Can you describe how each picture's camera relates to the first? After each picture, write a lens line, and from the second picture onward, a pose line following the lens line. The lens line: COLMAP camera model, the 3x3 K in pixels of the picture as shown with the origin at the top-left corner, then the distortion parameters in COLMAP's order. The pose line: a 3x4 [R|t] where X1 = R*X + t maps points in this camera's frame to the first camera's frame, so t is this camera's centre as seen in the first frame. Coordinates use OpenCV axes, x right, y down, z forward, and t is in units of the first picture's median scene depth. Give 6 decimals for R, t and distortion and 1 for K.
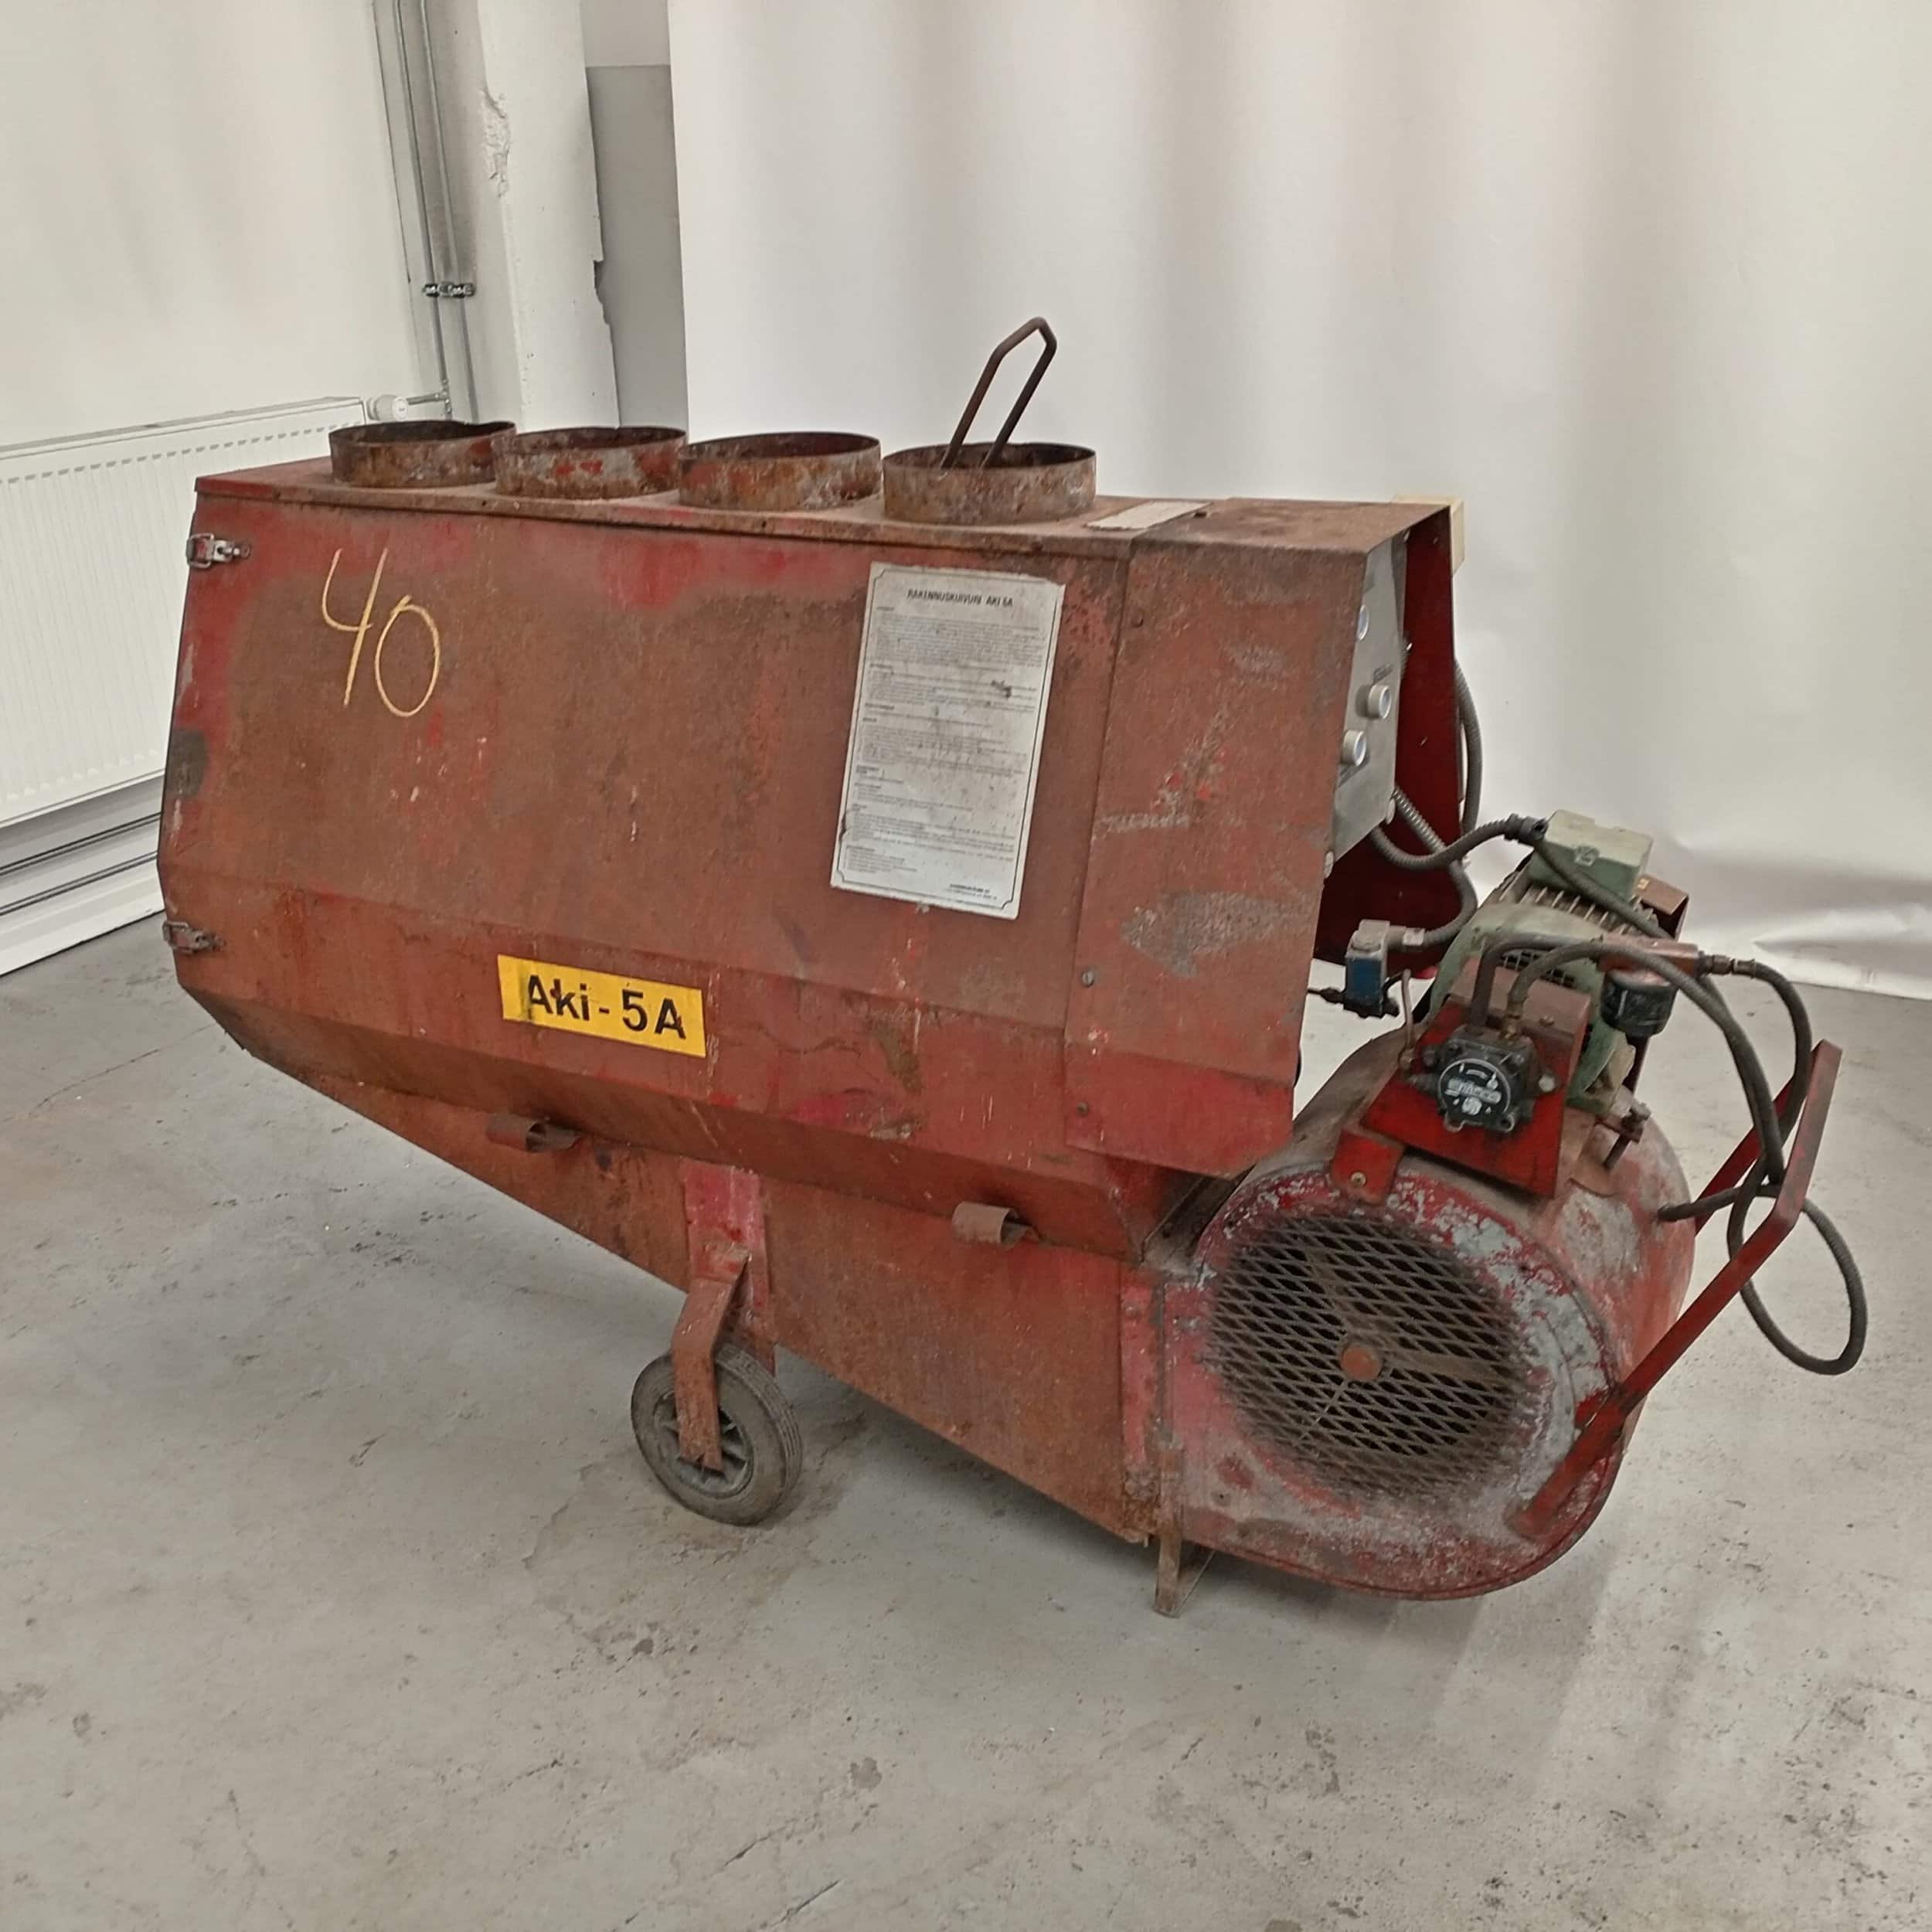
lens RADIAL K [[2004.6, 0, 966.0], [0, 2004.6, 966.0], [0, 0, 1]] dist [0.170288, -0.452150]
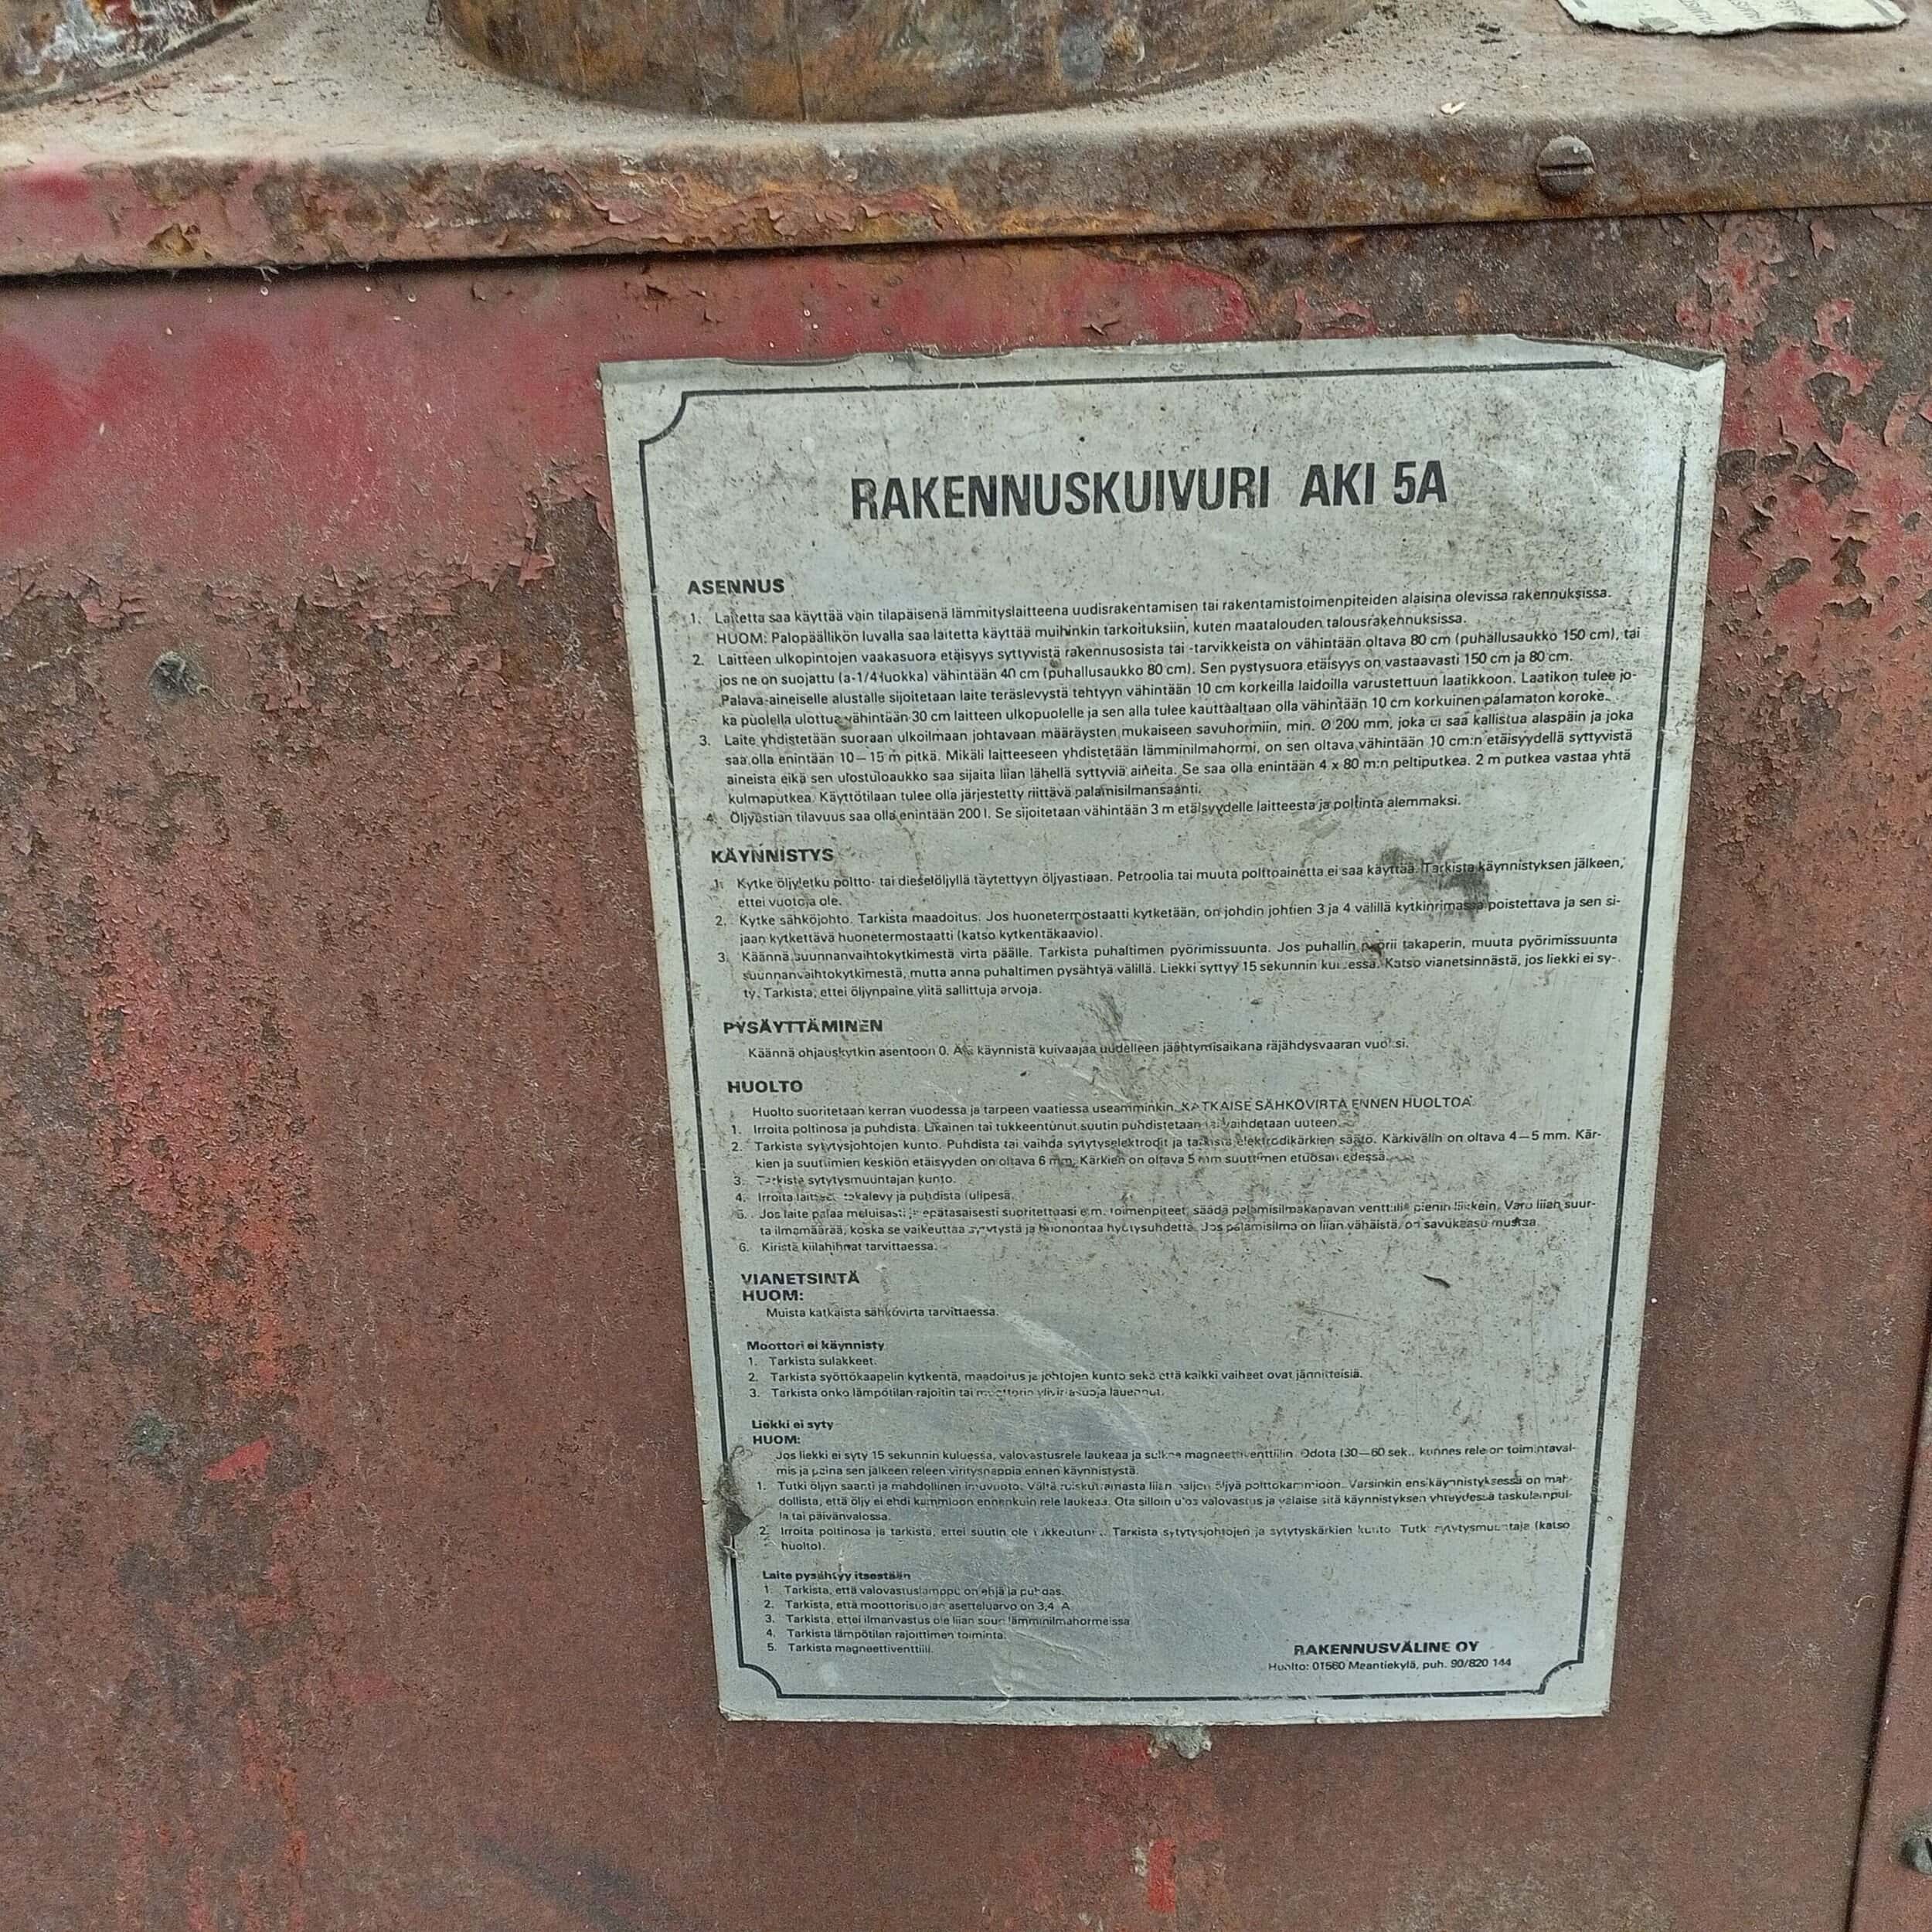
lens RADIAL K [[2015.1, 0, 963.8], [0, 2015.1, 974.7], [0, 0, 1]] dist [0.097142, -0.218616]
pose [[0.859800, -0.320612, 0.397432, -0.112700], [0.190669, 0.923598, 0.332582, -0.202205], [-0.473697, -0.210176, 0.855241, 0.795835]]
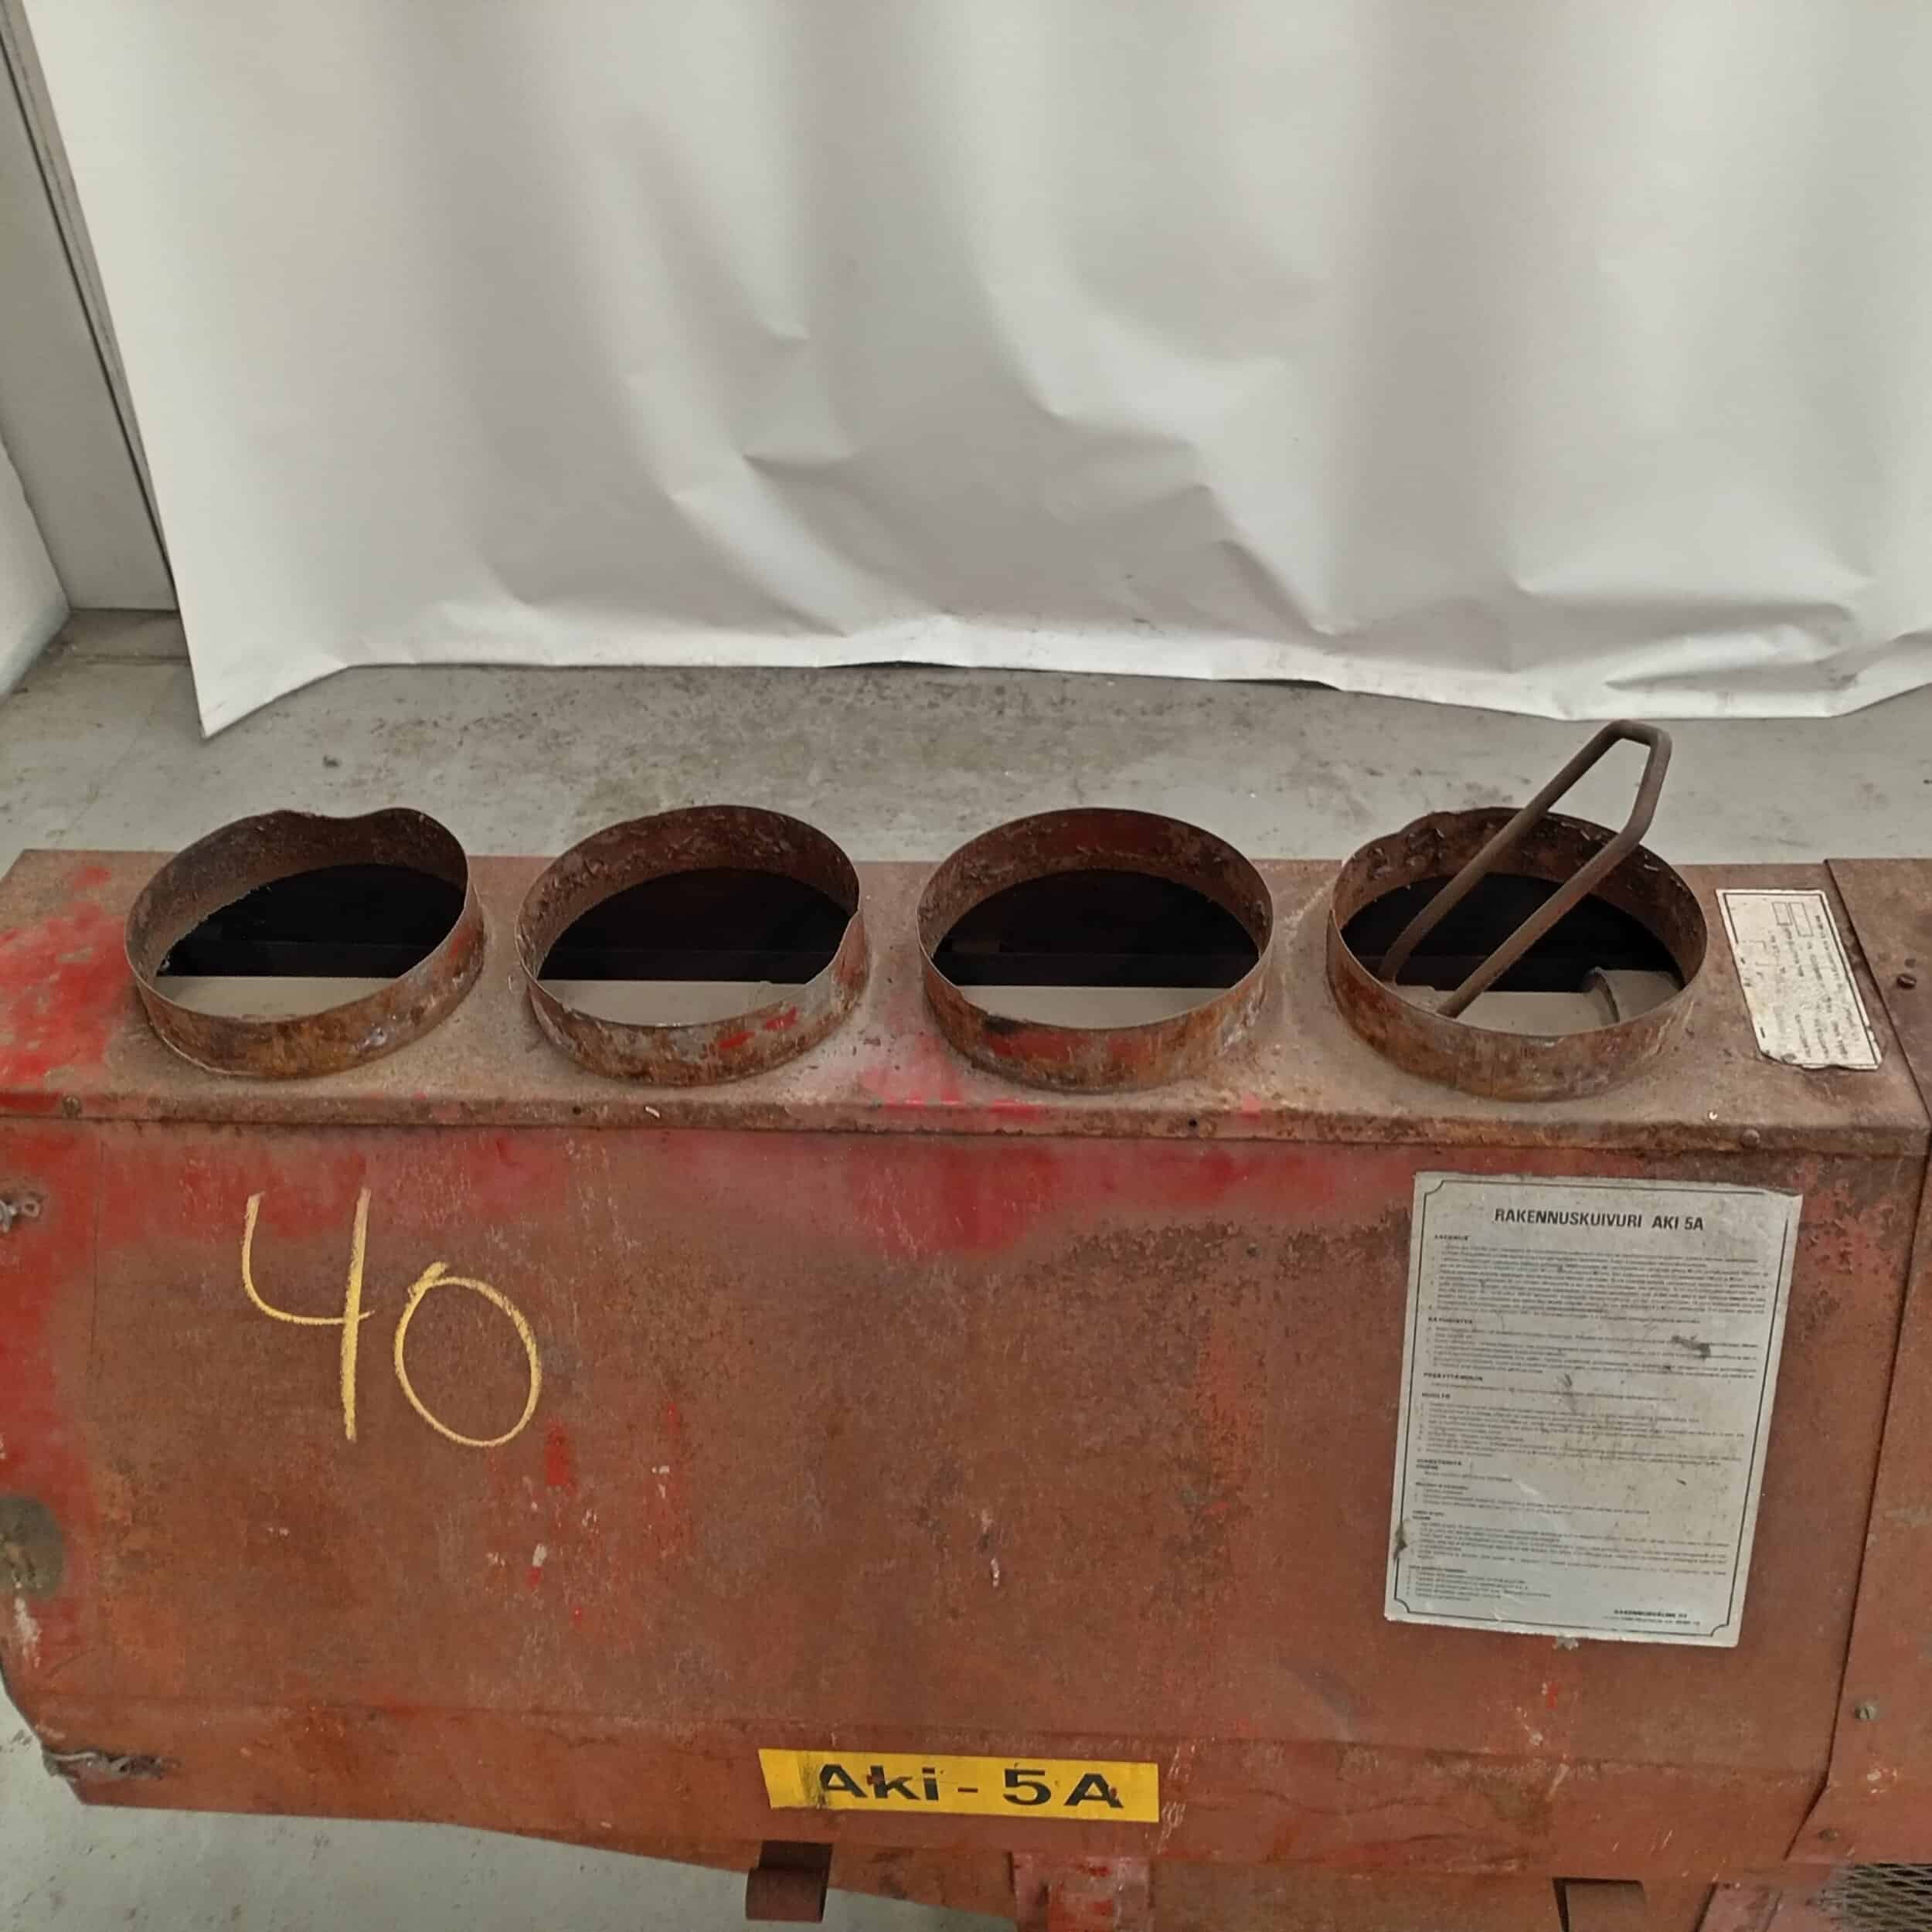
lens RADIAL K [[2015.1, 0, 963.8], [0, 2015.1, 974.7], [0, 0, 1]] dist [0.097142, -0.218616]
pose [[0.908411, -0.285401, 0.305509, -0.329551], [0.173937, 0.922498, 0.344591, -0.476543], [-0.380178, -0.259891, 0.887649, 0.533349]]
